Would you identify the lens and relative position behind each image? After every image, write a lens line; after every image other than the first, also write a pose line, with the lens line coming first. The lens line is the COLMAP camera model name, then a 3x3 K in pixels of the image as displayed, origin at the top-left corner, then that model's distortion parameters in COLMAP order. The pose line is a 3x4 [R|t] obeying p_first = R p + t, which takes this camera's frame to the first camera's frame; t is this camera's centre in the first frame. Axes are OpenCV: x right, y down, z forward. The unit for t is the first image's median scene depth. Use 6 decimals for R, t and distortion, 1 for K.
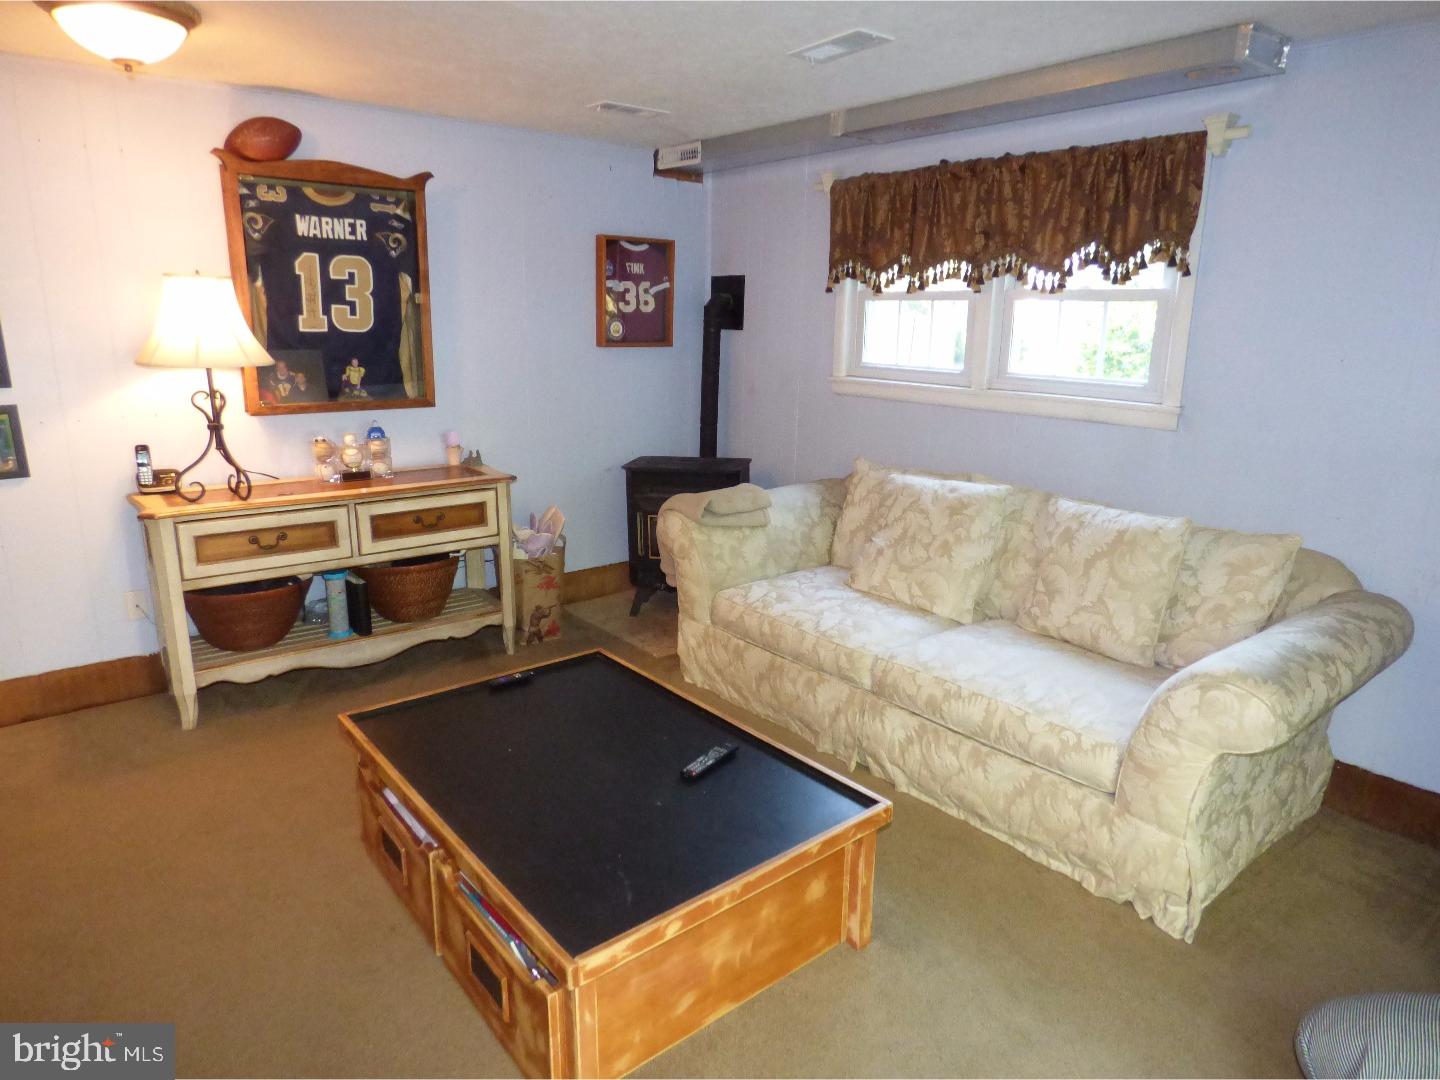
lens RADIAL K [[880.3, 0, 720.2], [0, 880.3, 541.5], [0, 0, 1]] dist [0.003793, -0.018673]
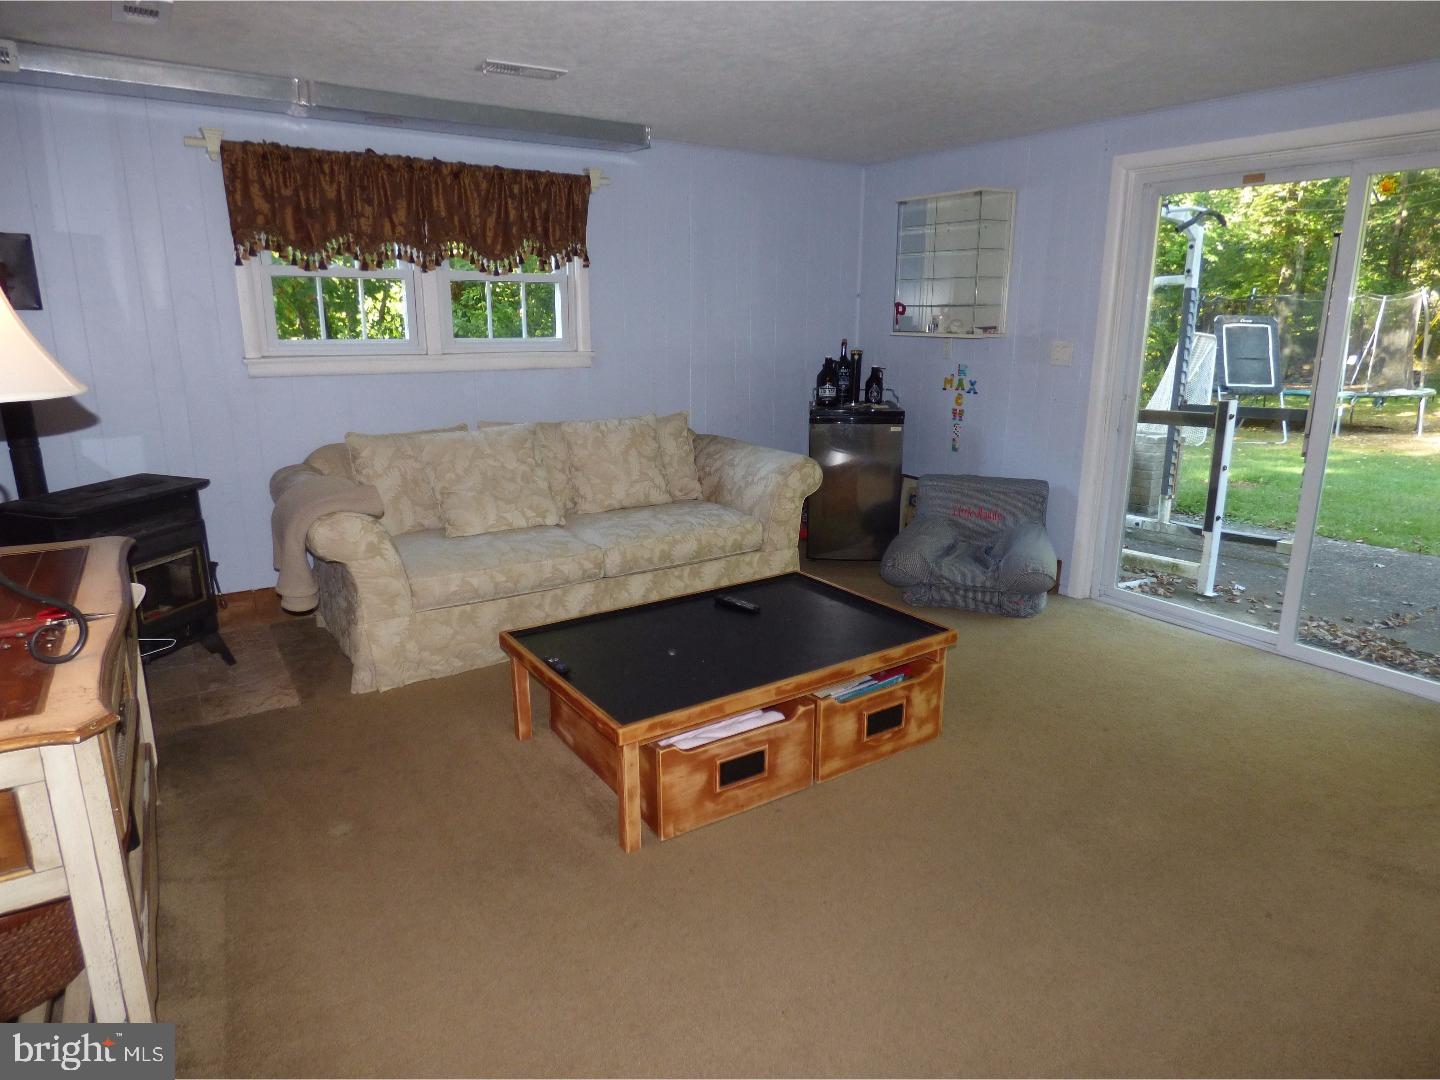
lens RADIAL K [[880.3, 0, 720.2], [0, 880.3, 541.5], [0, 0, 1]] dist [0.003793, -0.018673]
pose [[0.099721, -0.254705, 0.961863, -1.044401], [0.251956, 0.941641, 0.223228, -0.127240], [-0.962587, 0.220087, 0.158076, 0.607954]]
